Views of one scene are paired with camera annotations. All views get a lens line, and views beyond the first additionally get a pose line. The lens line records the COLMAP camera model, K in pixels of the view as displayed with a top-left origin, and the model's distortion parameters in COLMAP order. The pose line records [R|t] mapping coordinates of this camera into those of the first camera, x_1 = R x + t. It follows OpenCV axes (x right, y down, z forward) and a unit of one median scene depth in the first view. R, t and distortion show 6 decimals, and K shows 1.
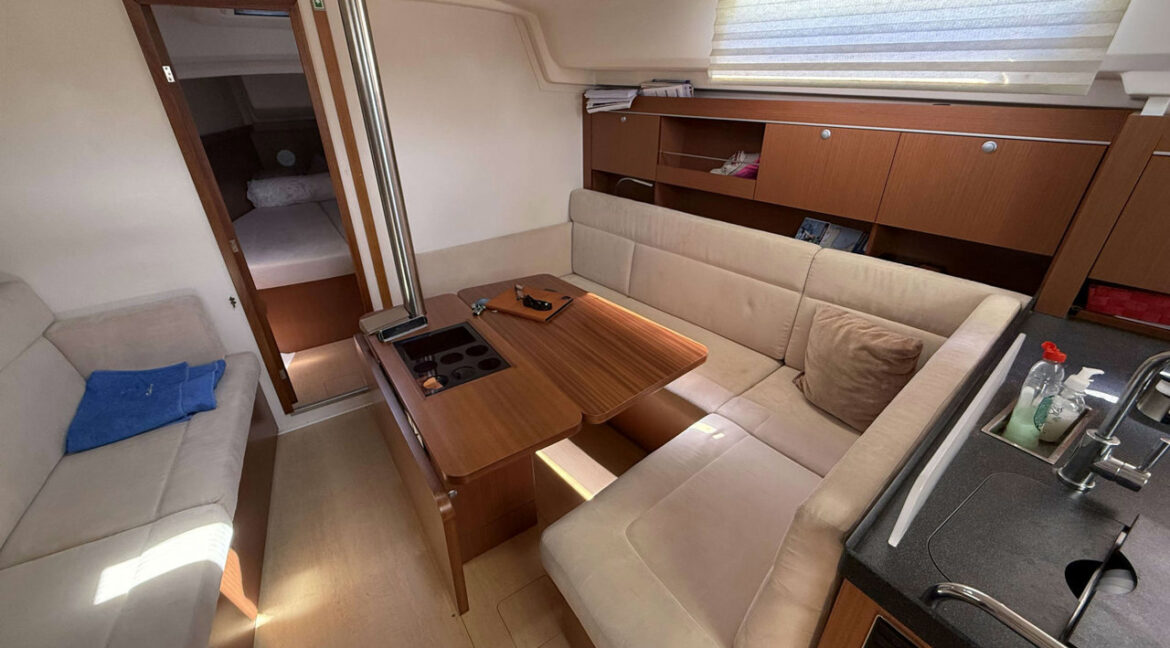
lens RADIAL K [[469.0, 0, 582.8], [0, 469.0, 324.9], [0, 0, 1]] dist [0.001726, 0.000797]
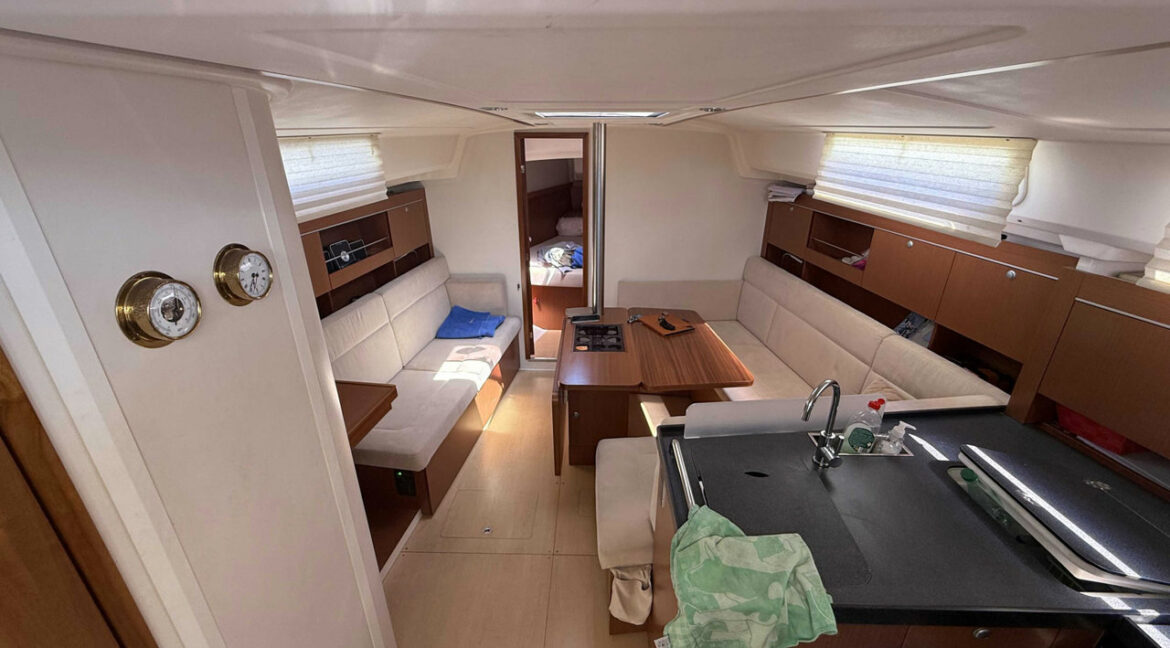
lens RADIAL K [[469.0, 0, 584.5], [0, 469.0, 323.9], [0, 0, 1]] dist [0.001726, 0.000797]
pose [[0.820745, 0.230603, -0.522686, 0.468908], [-0.279402, 0.960054, -0.015166, 0.048607], [0.498310, 0.158487, 0.852390, -0.411444]]
